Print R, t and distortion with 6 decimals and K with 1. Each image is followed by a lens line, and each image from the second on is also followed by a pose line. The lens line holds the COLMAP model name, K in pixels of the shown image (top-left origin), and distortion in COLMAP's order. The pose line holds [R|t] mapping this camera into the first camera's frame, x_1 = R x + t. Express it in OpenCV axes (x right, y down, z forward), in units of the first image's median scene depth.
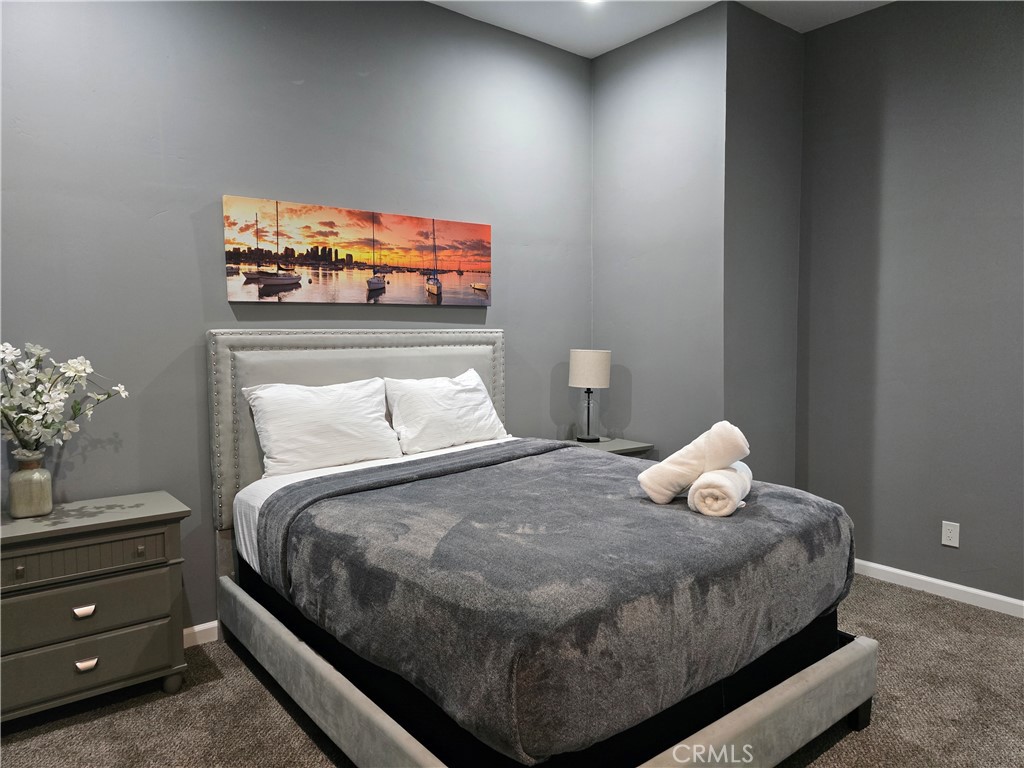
lens RADIAL K [[682.7, 0, 509.4], [0, 682.7, 386.9], [0, 0, 1]] dist [0.056255, -0.055500]
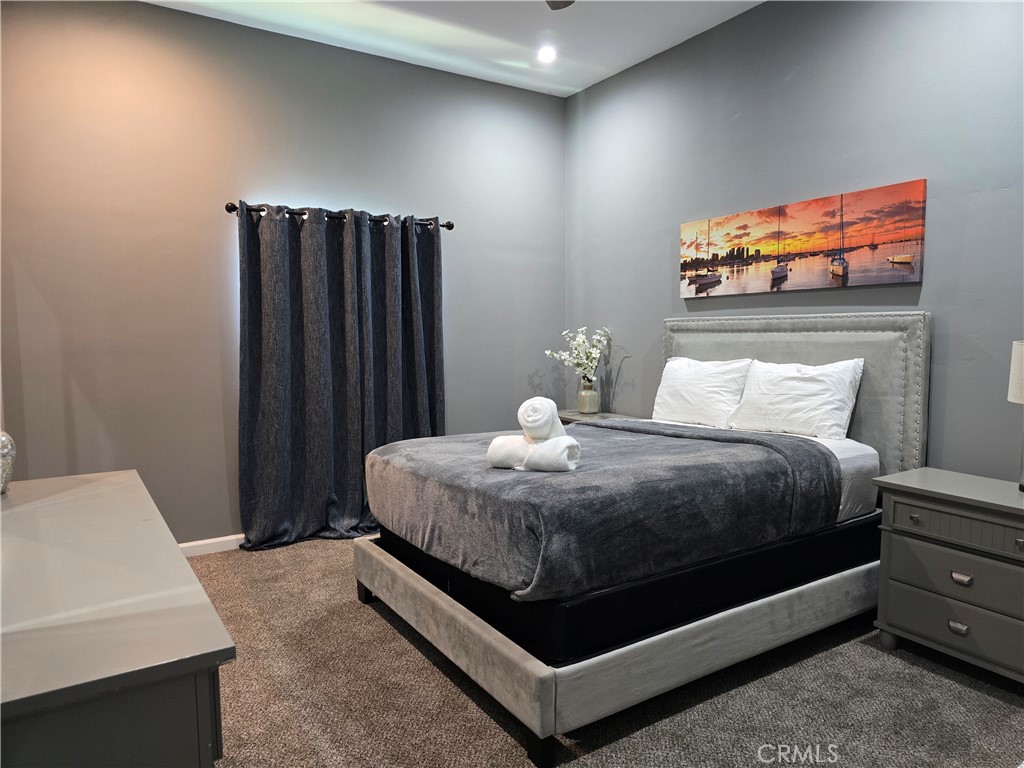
lens RADIAL K [[682.7, 0, 508.7], [0, 682.7, 379.8], [0, 0, 1]] dist [0.056255, -0.055500]
pose [[-0.100456, 0.078543, -0.991837, 0.939424], [-0.069467, 0.993893, 0.085741, -0.047870], [0.992513, 0.077513, -0.094386, 0.706707]]
